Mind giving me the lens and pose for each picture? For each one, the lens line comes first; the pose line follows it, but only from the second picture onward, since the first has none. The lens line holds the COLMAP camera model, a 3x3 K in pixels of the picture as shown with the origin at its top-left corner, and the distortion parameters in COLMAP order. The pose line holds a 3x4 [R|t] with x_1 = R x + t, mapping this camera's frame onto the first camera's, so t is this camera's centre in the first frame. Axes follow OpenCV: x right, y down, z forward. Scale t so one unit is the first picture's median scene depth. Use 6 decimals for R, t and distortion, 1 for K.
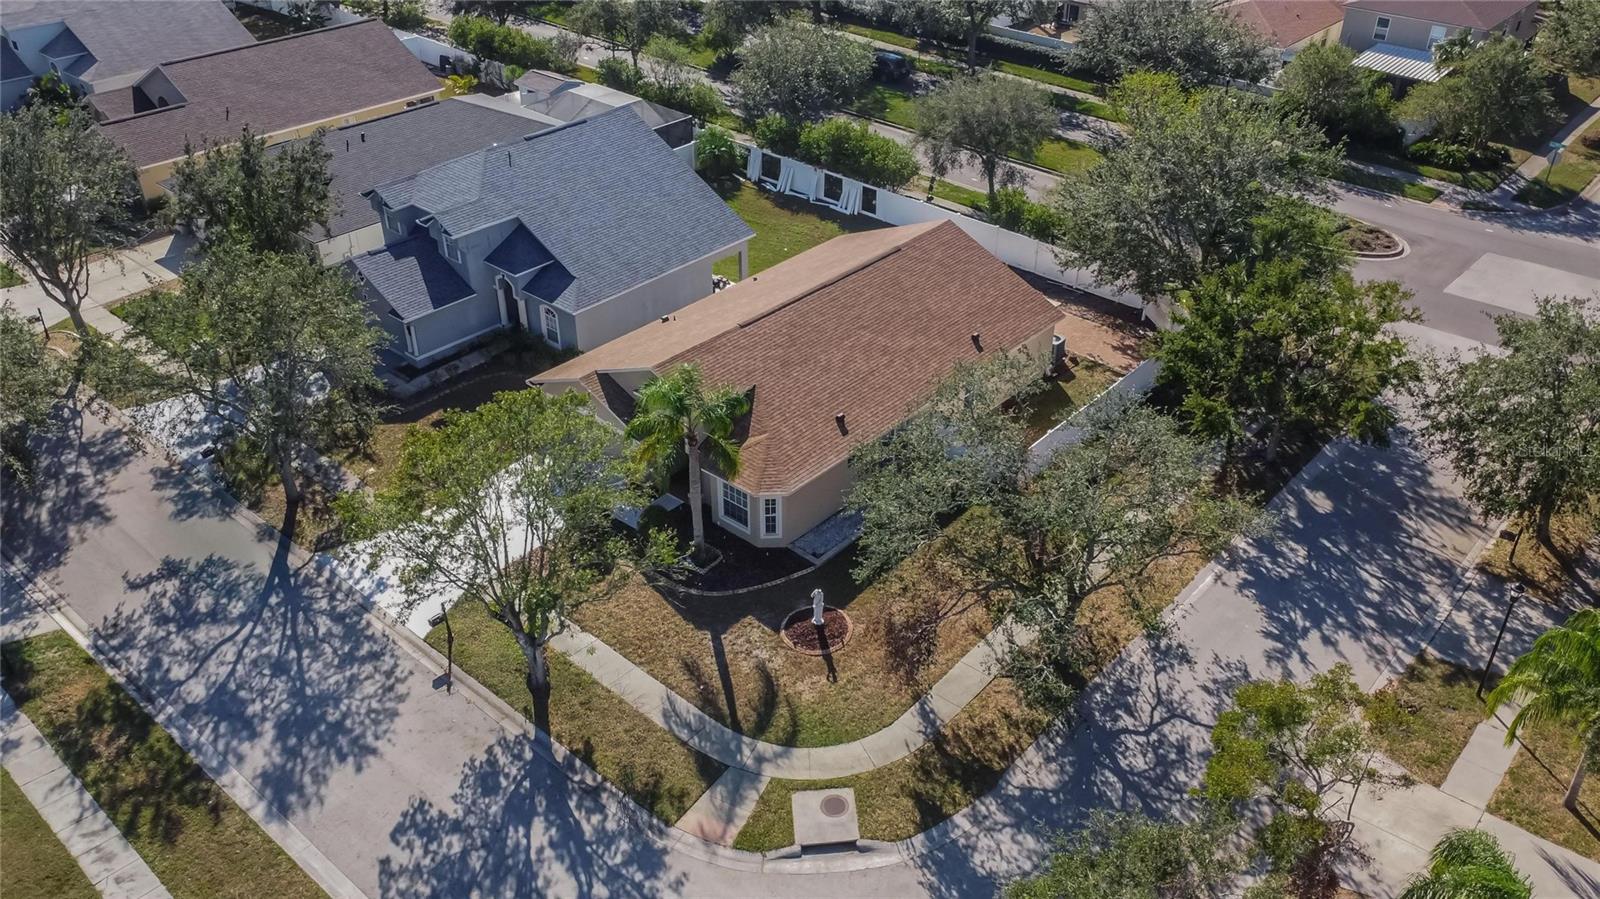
lens RADIAL K [[1270.6, 0, 822.0], [0, 1270.6, 446.0], [0, 0, 1]] dist [0.015596, -0.004133]
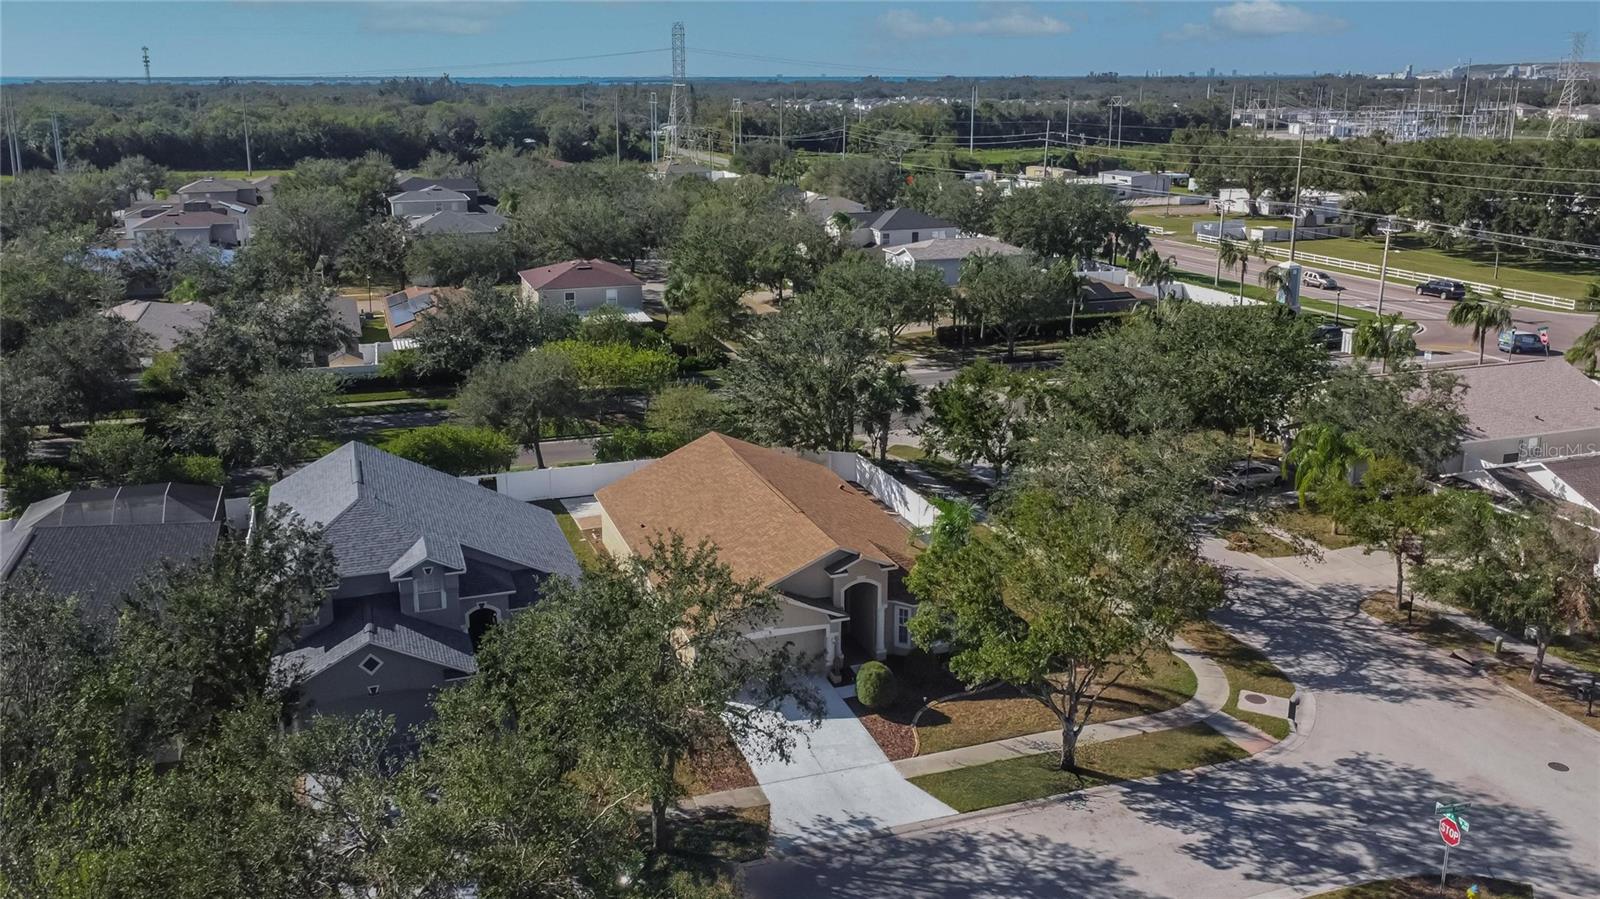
lens RADIAL K [[1293.1, 0, 788.0], [0, 1293.1, 402.9], [0, 0, 1]] dist [0.033937, -0.040301]
pose [[0.500781, -0.222907, 0.836379, -1.111385], [0.476633, 0.877593, -0.051492, -0.140382], [-0.722523, 0.424432, 0.545727, 0.380544]]
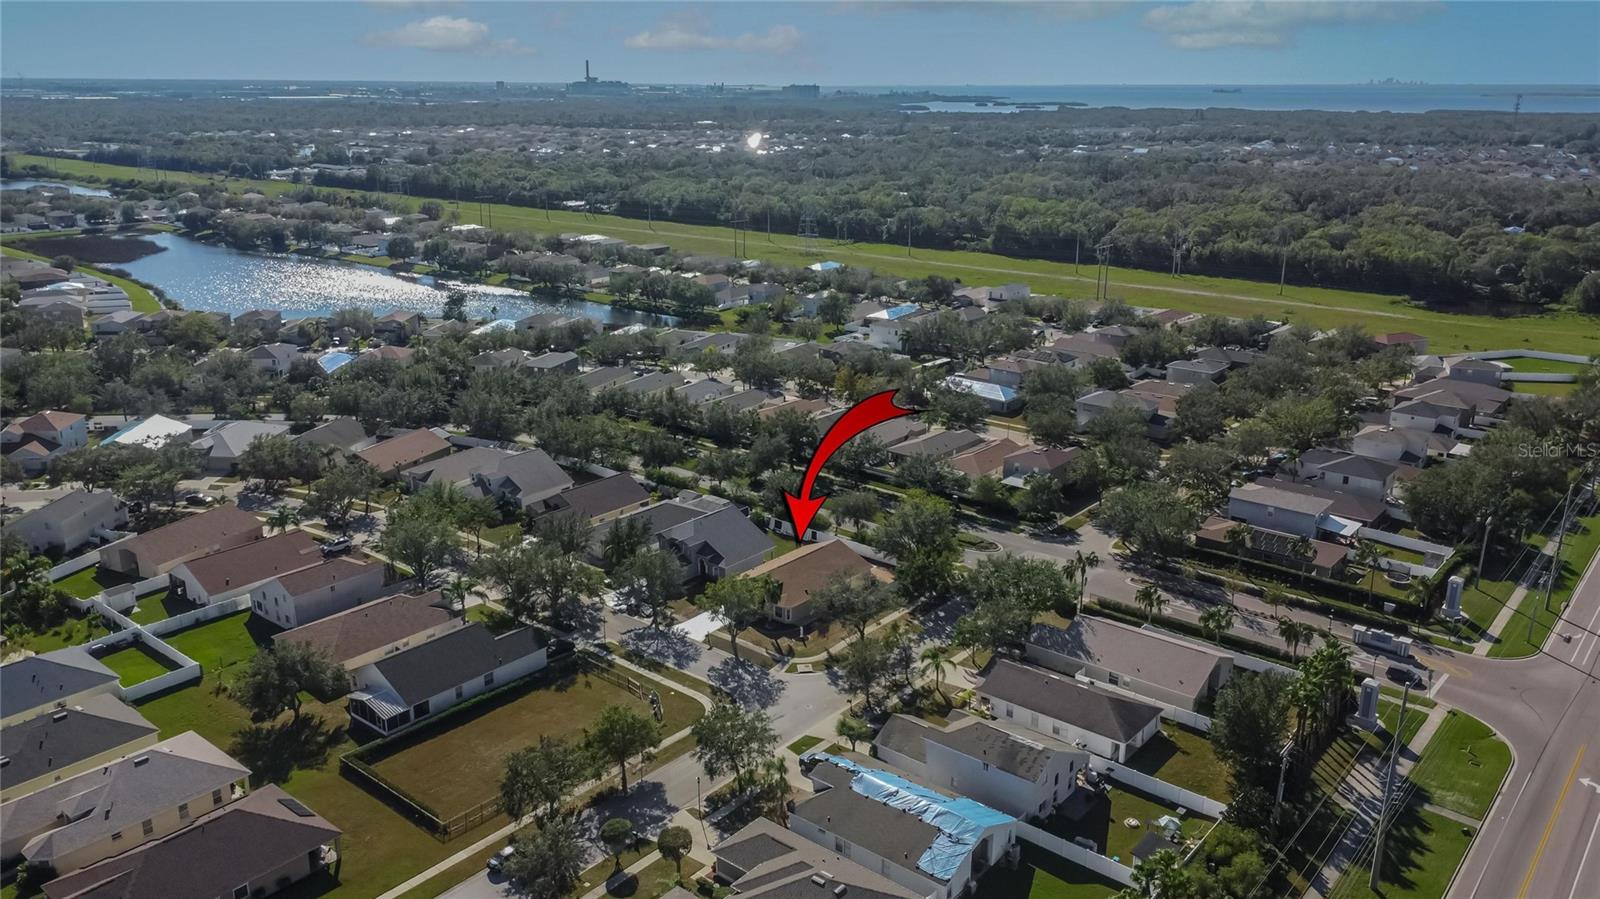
lens RADIAL K [[1210.9, 0, 800.0], [0, 1210.9, 449.5], [0, 0, 1]] dist [0.012093, 0.003117]
pose [[0.999741, -0.014136, 0.017810, -0.063490], [0.018508, 0.960912, -0.276235, 0.588966], [-0.013209, 0.276494, 0.960925, -2.635636]]
